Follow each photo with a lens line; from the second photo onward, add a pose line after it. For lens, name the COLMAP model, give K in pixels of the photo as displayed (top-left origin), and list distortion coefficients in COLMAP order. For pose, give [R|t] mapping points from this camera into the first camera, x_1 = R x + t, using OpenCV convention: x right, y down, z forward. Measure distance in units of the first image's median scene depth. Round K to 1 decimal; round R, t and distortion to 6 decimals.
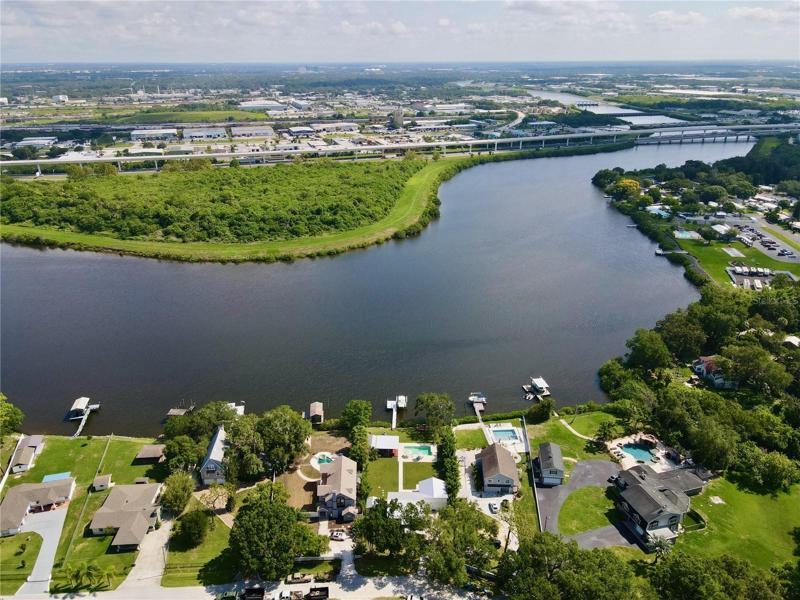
lens RADIAL K [[588.8, 0, 396.6], [0, 588.8, 300.1], [0, 0, 1]] dist [-0.003146, 0.037831]
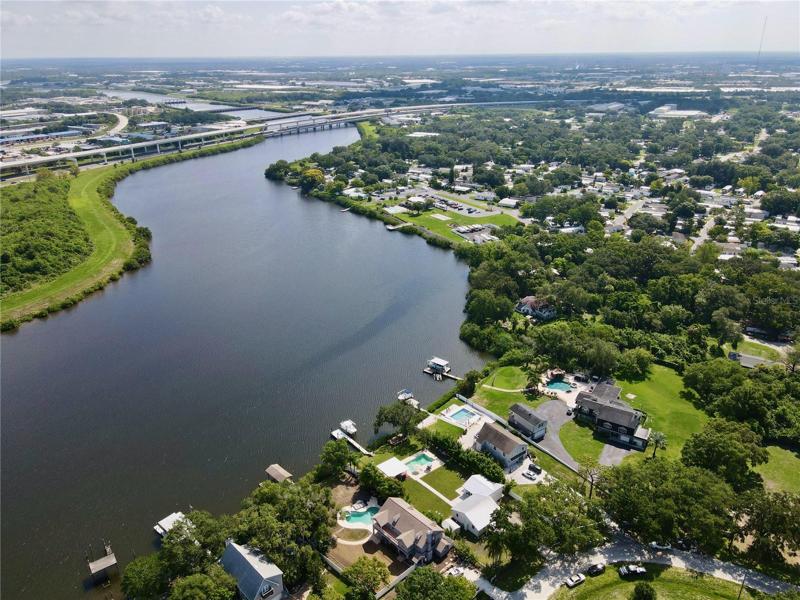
lens RADIAL K [[588.8, 0, 396.6], [0, 588.8, 300.1], [0, 0, 1]] dist [-0.003146, 0.037831]
pose [[0.760761, -0.254032, 0.597253, -0.234972], [0.251164, 0.963752, 0.089993, -0.045139], [-0.598465, 0.081545, 0.796988, 0.109047]]
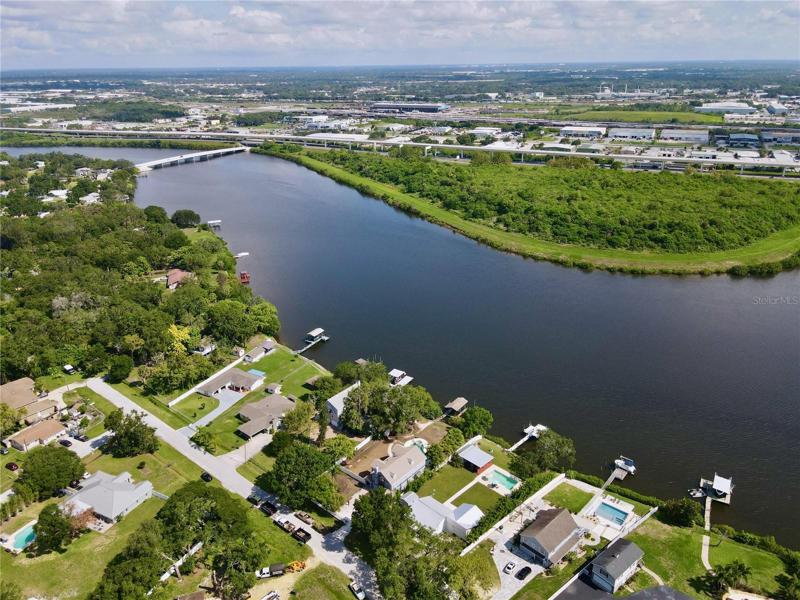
lens RADIAL K [[588.8, 0, 396.6], [0, 588.8, 300.1], [0, 0, 1]] dist [-0.003146, 0.037831]
pose [[0.725164, 0.255669, -0.639352, 0.206104], [-0.254349, 0.962303, 0.096327, -0.030740], [0.639878, 0.092765, 0.762857, 0.072636]]
